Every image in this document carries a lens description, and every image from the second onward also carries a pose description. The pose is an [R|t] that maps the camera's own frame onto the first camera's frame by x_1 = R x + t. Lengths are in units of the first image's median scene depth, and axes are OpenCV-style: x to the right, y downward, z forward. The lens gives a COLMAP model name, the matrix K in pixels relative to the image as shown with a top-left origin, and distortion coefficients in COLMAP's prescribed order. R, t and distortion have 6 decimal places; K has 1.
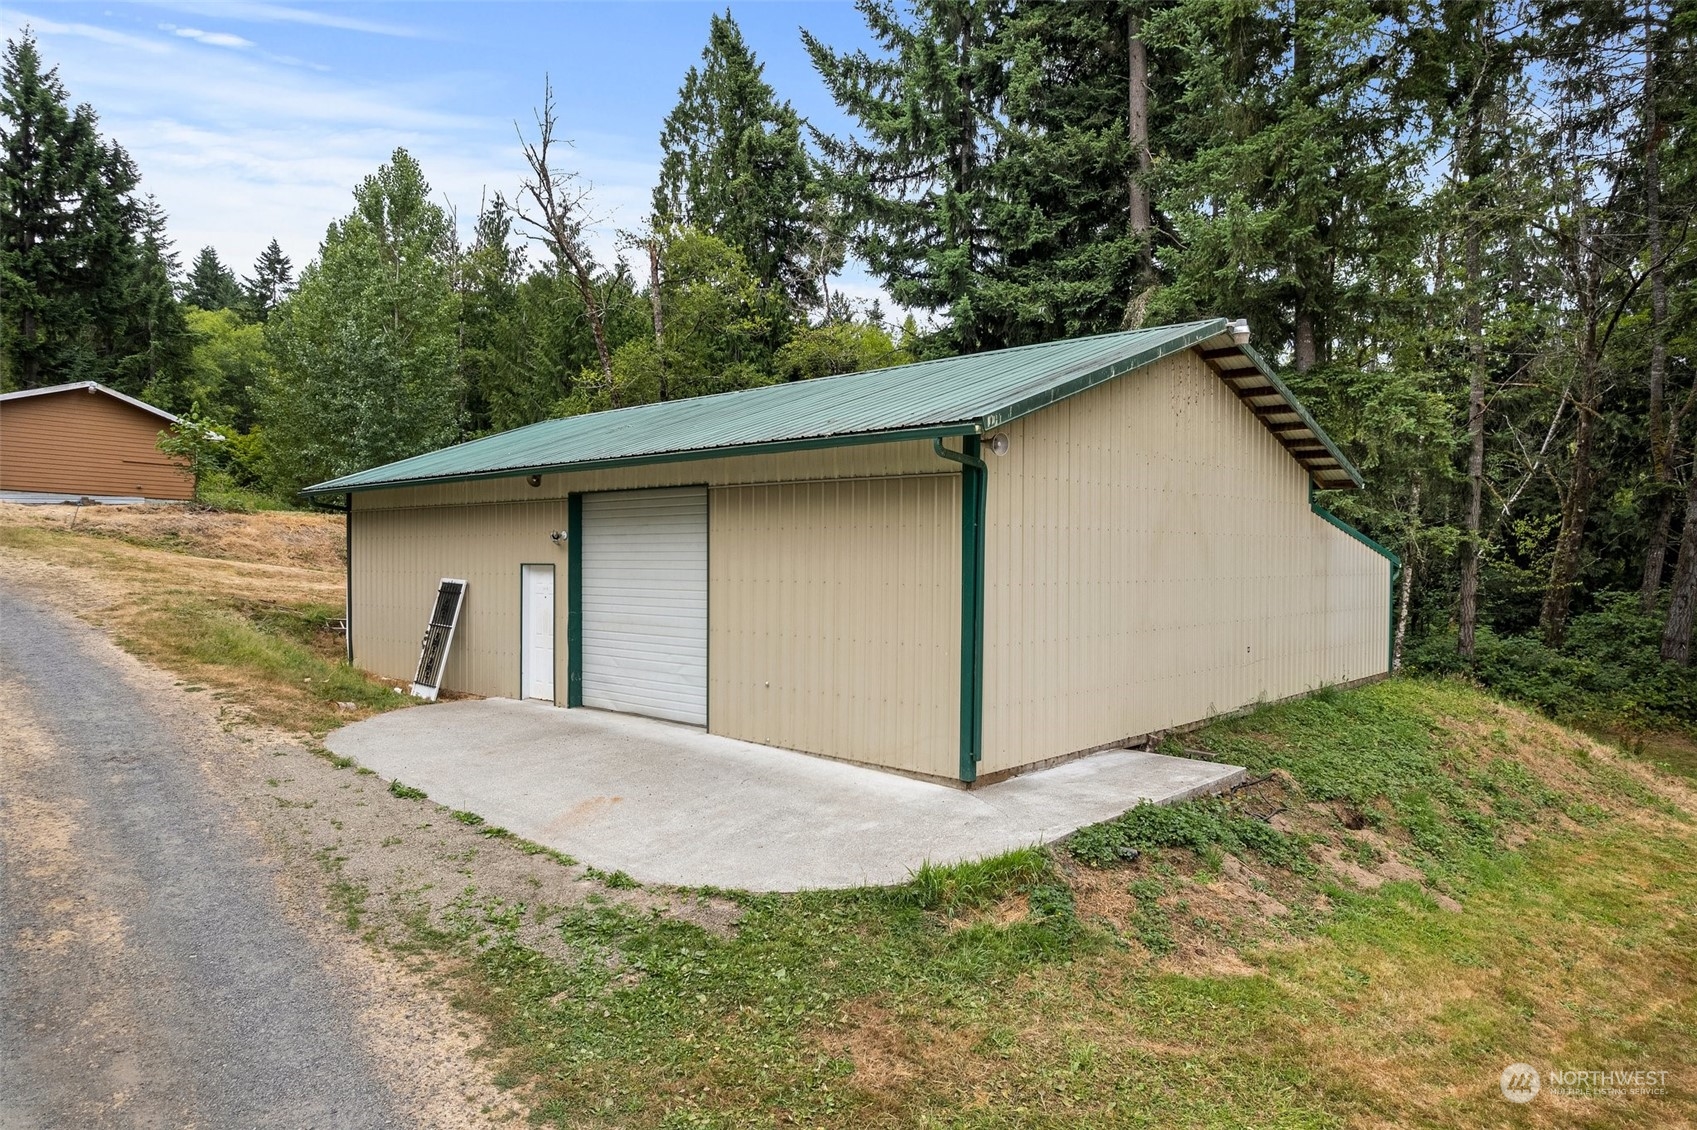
lens RADIAL K [[1070.9, 0, 847.8], [0, 1070.9, 562.4], [0, 0, 1]] dist [-0.000985, -0.000066]
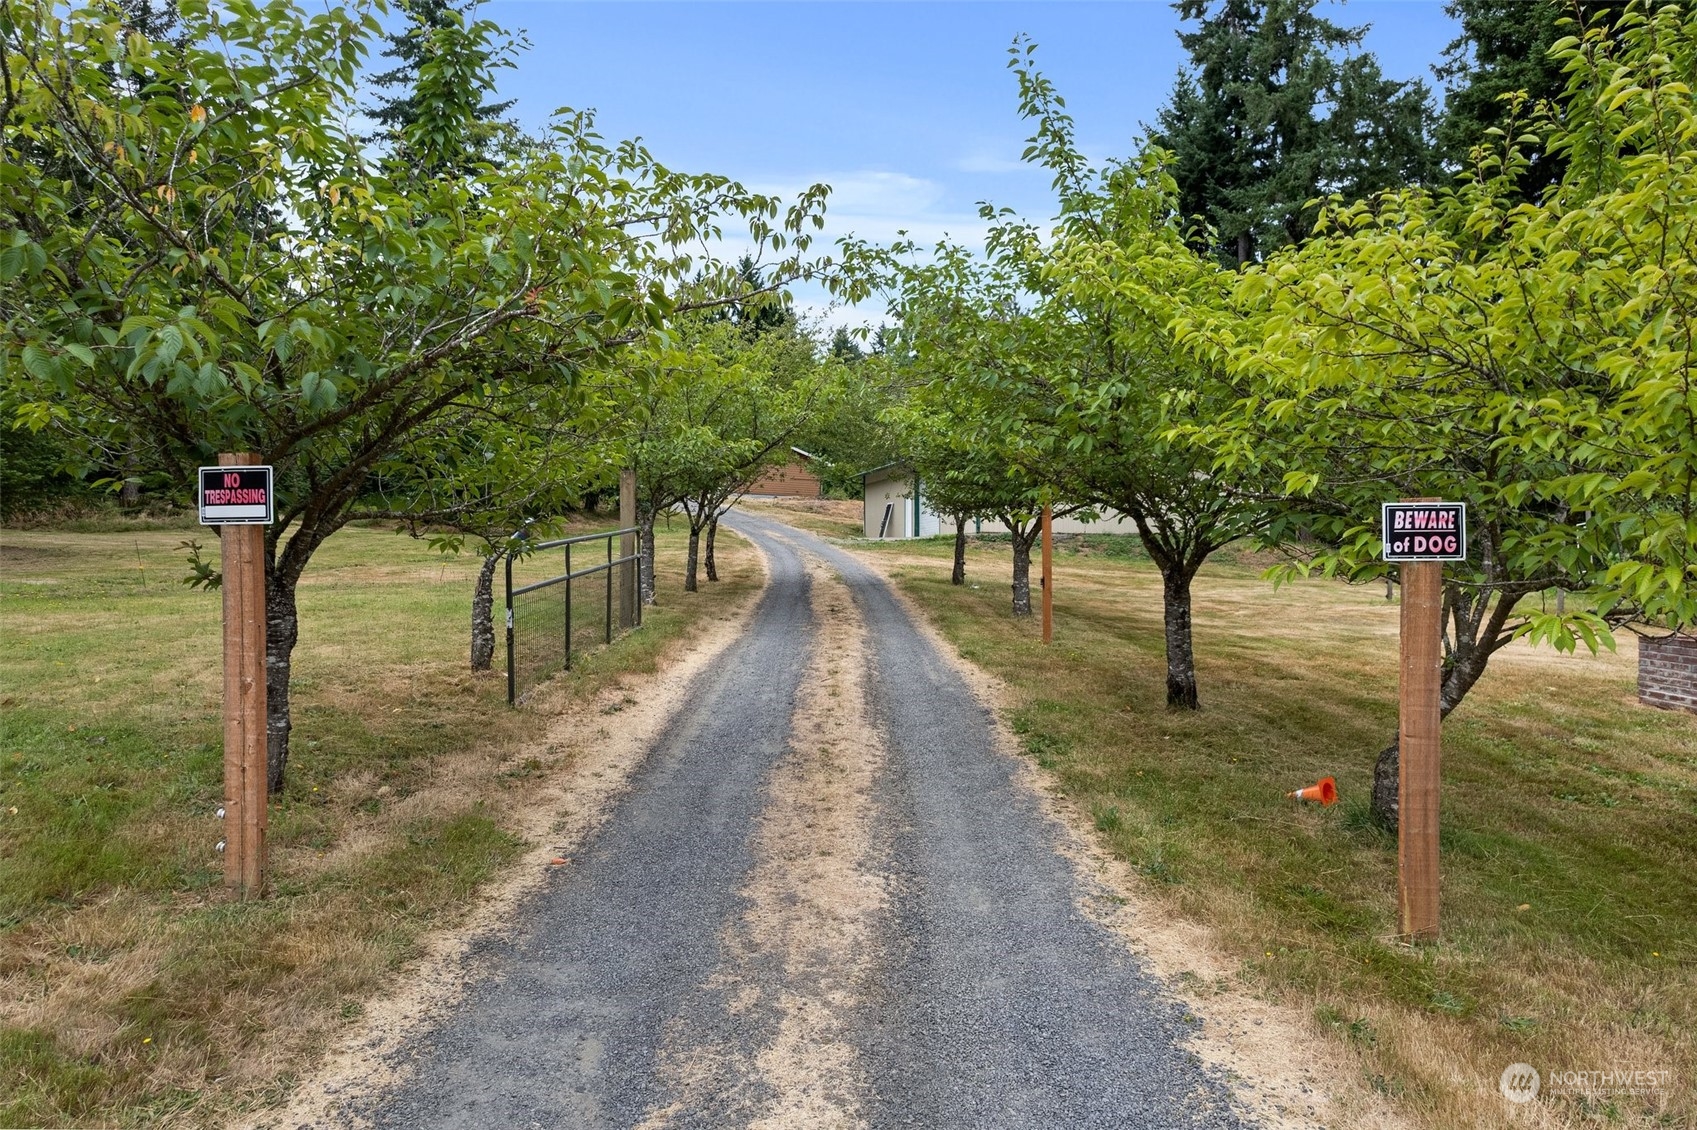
lens RADIAL K [[1070.9, 0, 848.1], [0, 1070.9, 568.8], [0, 0, 1]] dist [-0.000985, -0.000066]
pose [[0.859501, -0.009563, -0.511044, 0.514794], [0.001694, 0.999873, -0.015861, 0.124217], [0.511130, 0.012767, 0.859408, -0.781292]]
